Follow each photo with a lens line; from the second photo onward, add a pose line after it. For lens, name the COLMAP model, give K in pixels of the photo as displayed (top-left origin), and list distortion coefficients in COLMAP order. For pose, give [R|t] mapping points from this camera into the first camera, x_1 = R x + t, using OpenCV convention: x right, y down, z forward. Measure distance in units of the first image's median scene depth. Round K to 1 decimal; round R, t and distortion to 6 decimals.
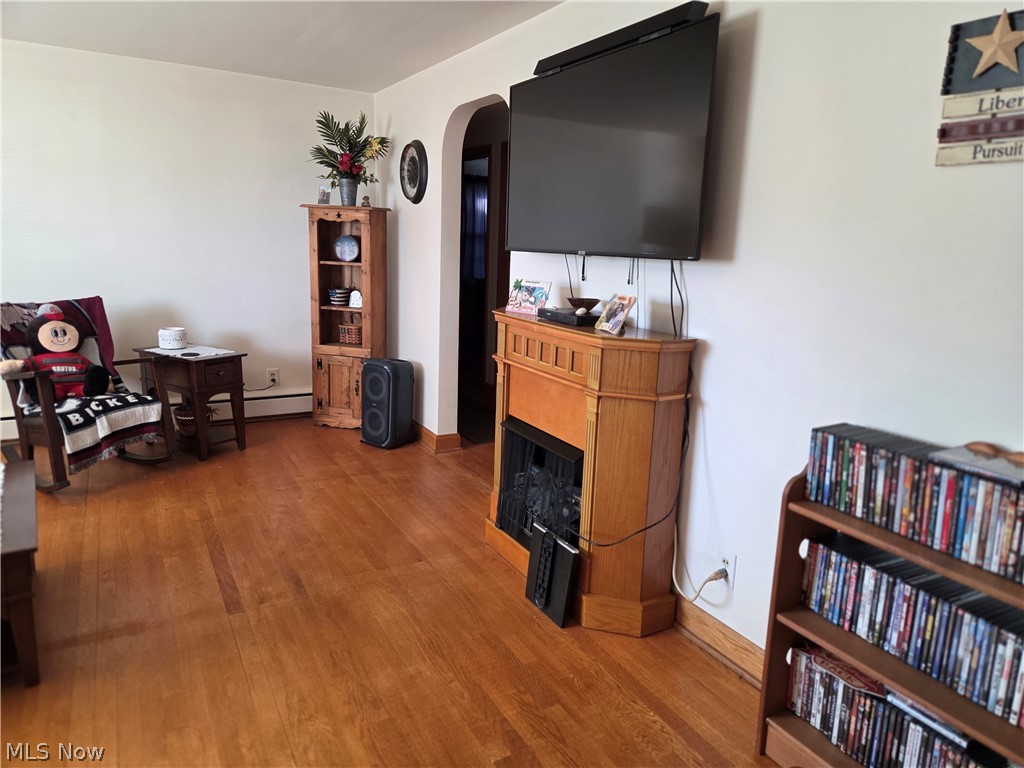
lens RADIAL K [[690.0, 0, 514.4], [0, 690.0, 376.5], [0, 0, 1]] dist [0.059863, -0.028373]
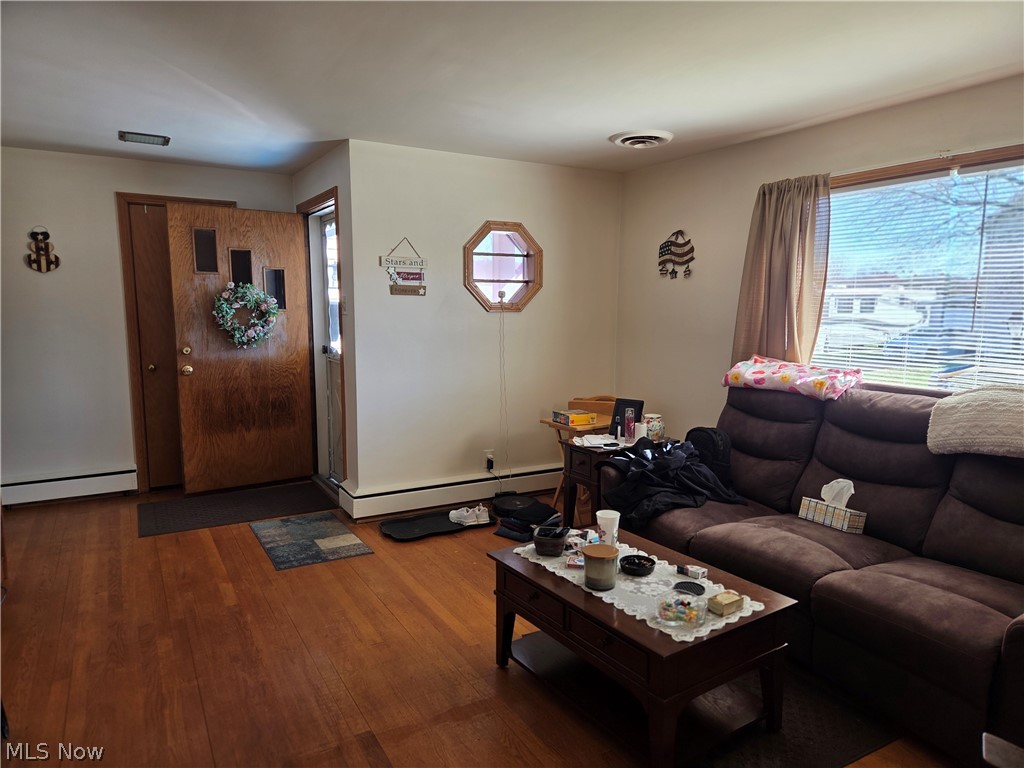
lens RADIAL K [[690.0, 0, 514.2], [0, 690.0, 386.8], [0, 0, 1]] dist [0.059863, -0.028373]
pose [[-0.999074, -0.042690, 0.005270, -0.388158], [-0.038751, 0.946451, 0.320513, -0.254792], [-0.018670, 0.320012, -0.947229, 1.146618]]
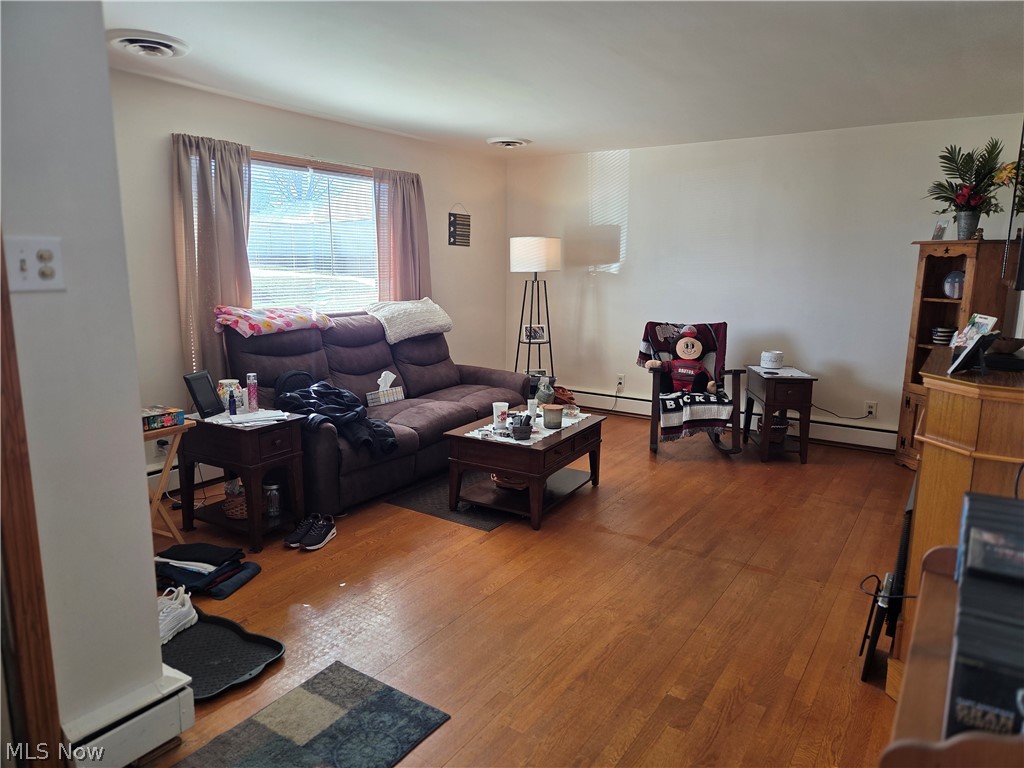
lens RADIAL K [[690.0, 0, 515.7], [0, 690.0, 385.6], [0, 0, 1]] dist [0.059863, -0.028373]
pose [[0.447256, 0.128325, -0.885152, 0.432527], [-0.172383, 0.983467, 0.055476, -0.000921], [0.877636, 0.127773, 0.461983, 0.065956]]
